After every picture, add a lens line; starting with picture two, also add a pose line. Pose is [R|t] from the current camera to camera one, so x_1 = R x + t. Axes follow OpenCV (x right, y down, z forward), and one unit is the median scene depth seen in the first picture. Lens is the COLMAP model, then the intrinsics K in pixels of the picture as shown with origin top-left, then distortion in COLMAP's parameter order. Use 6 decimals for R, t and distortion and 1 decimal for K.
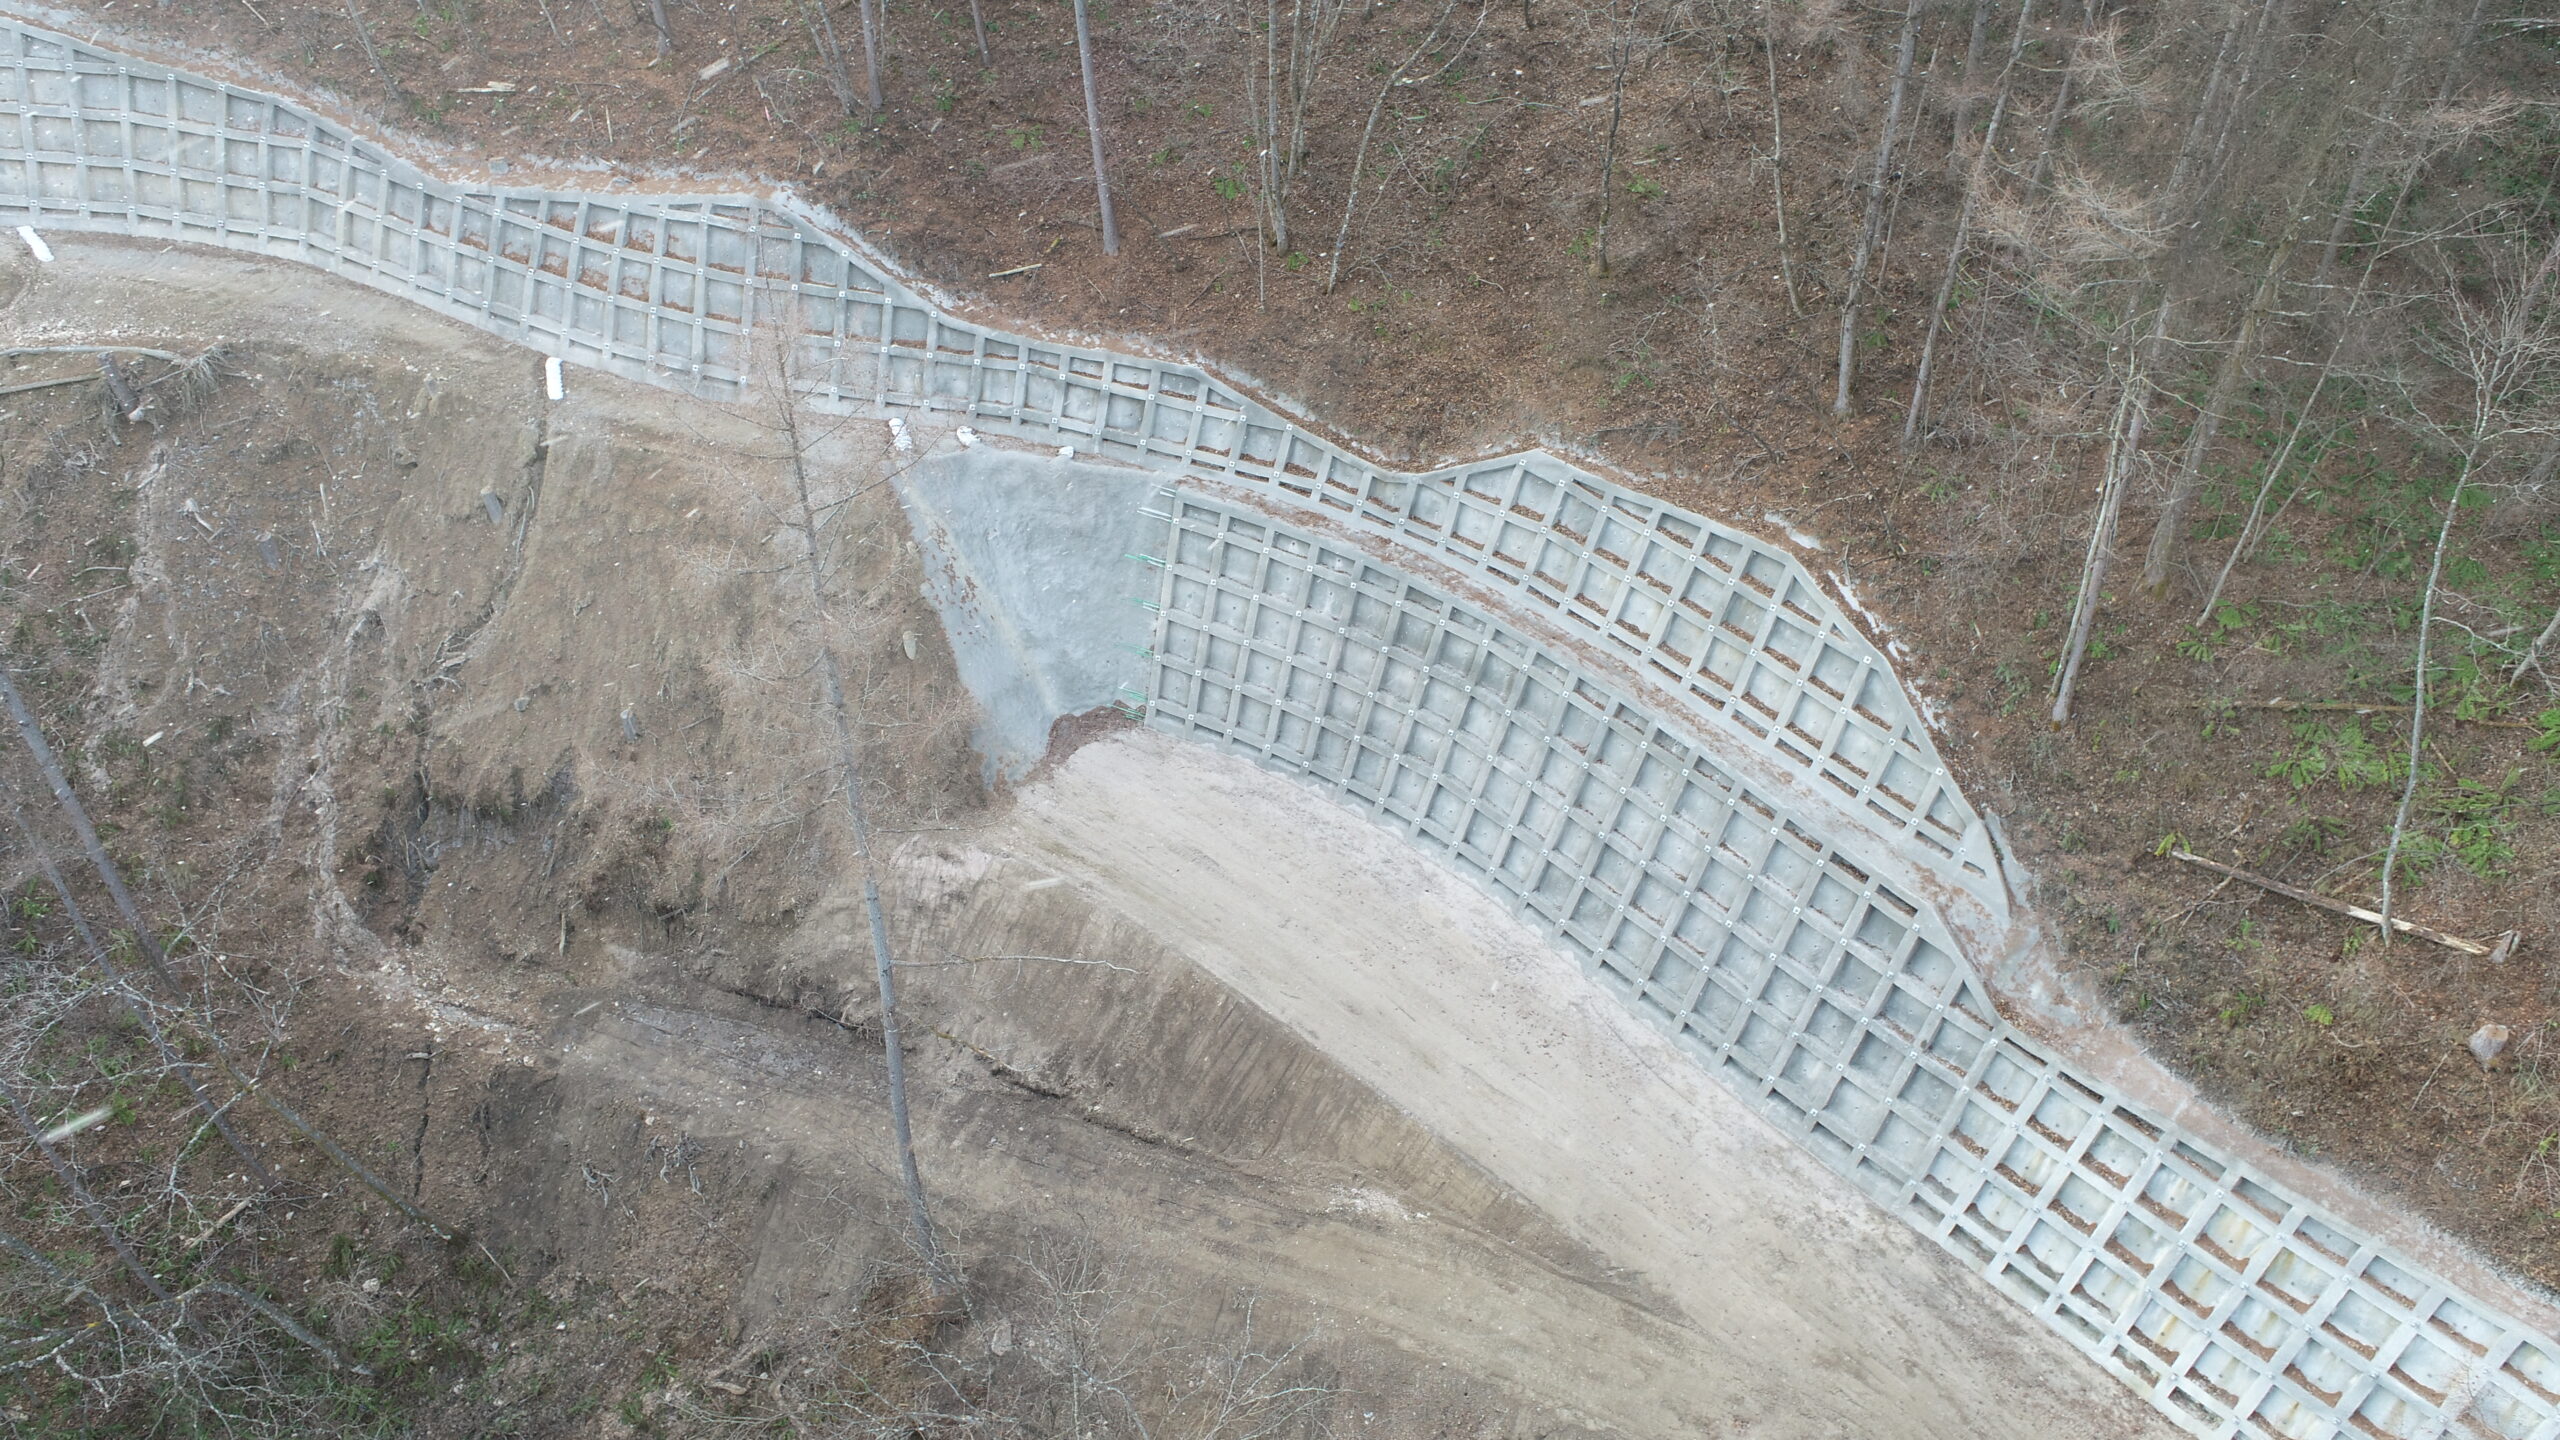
lens RADIAL K [[1726.1, 0, 1281.4], [0, 1726.1, 721.7], [0, 0, 1]] dist [-0.018006, 0.010950]
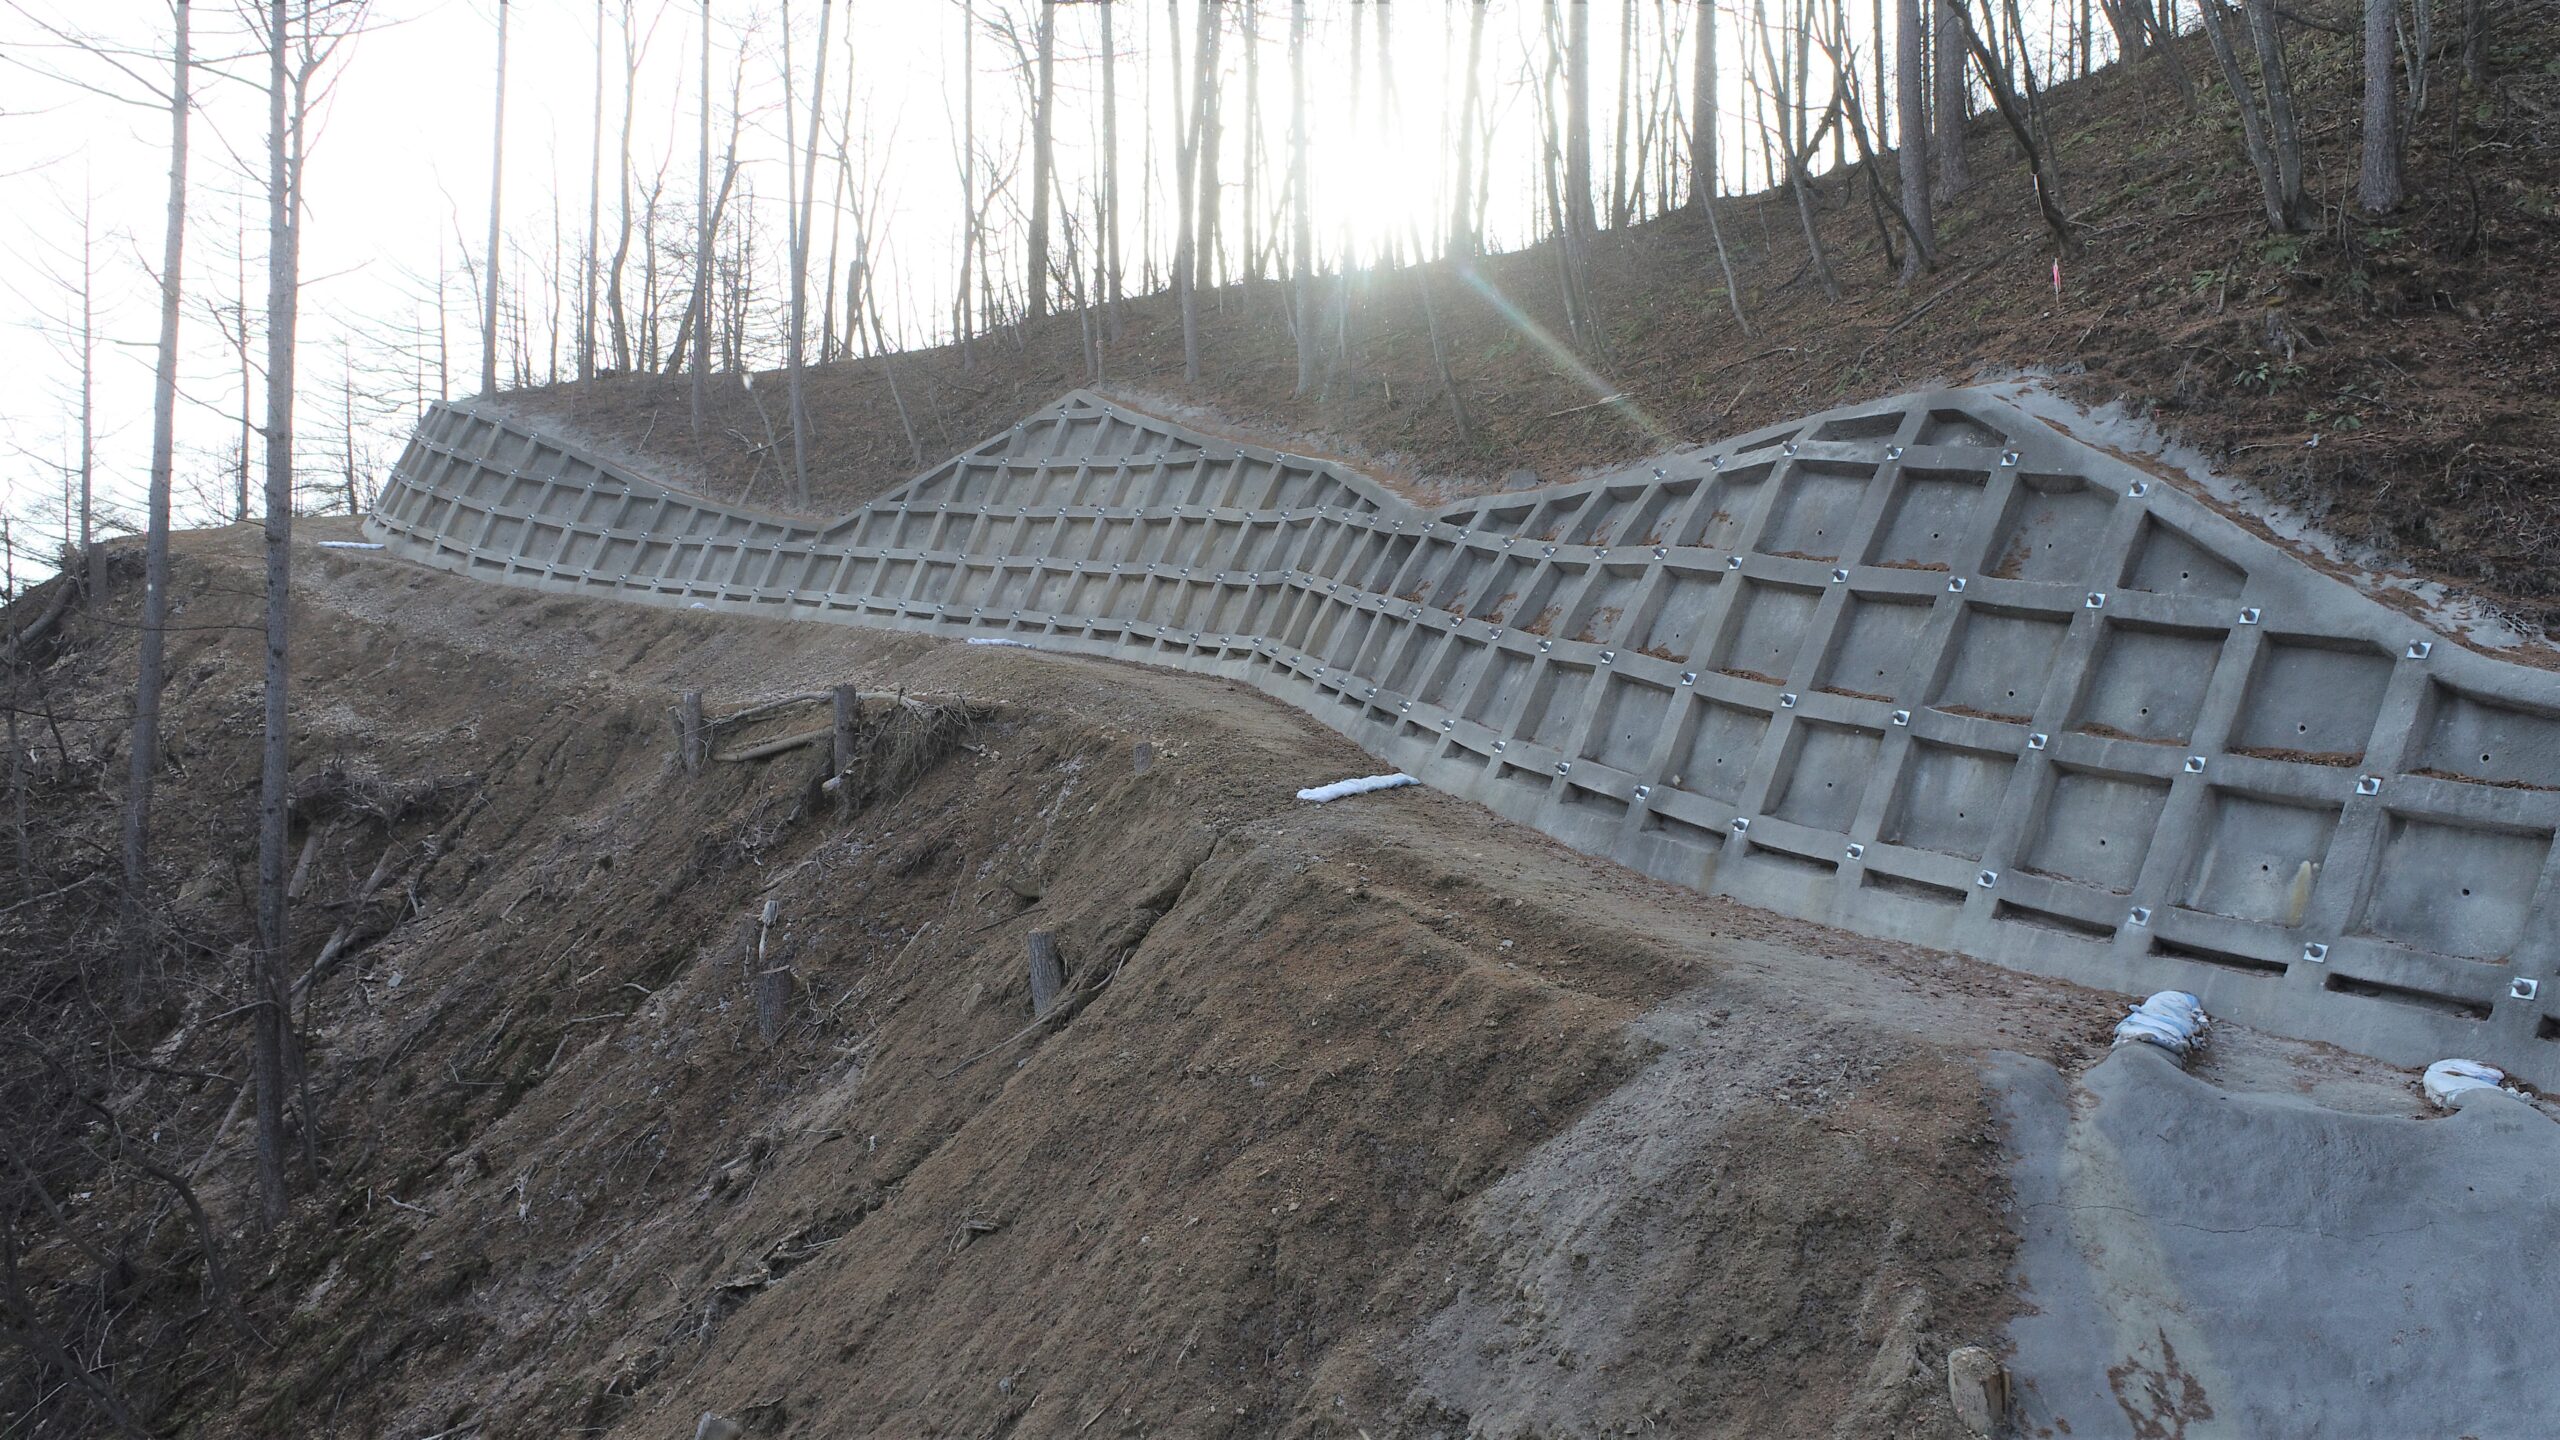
lens RADIAL K [[1726.1, 0, 1279.2], [0, 1726.1, 724.4], [0, 0, 1]] dist [-0.018006, 0.010950]
pose [[0.598392, -0.013966, -0.801081, -0.102864], [-0.477757, 0.796420, -0.370760, -0.049375], [0.643176, 0.604582, 0.469899, 0.831514]]
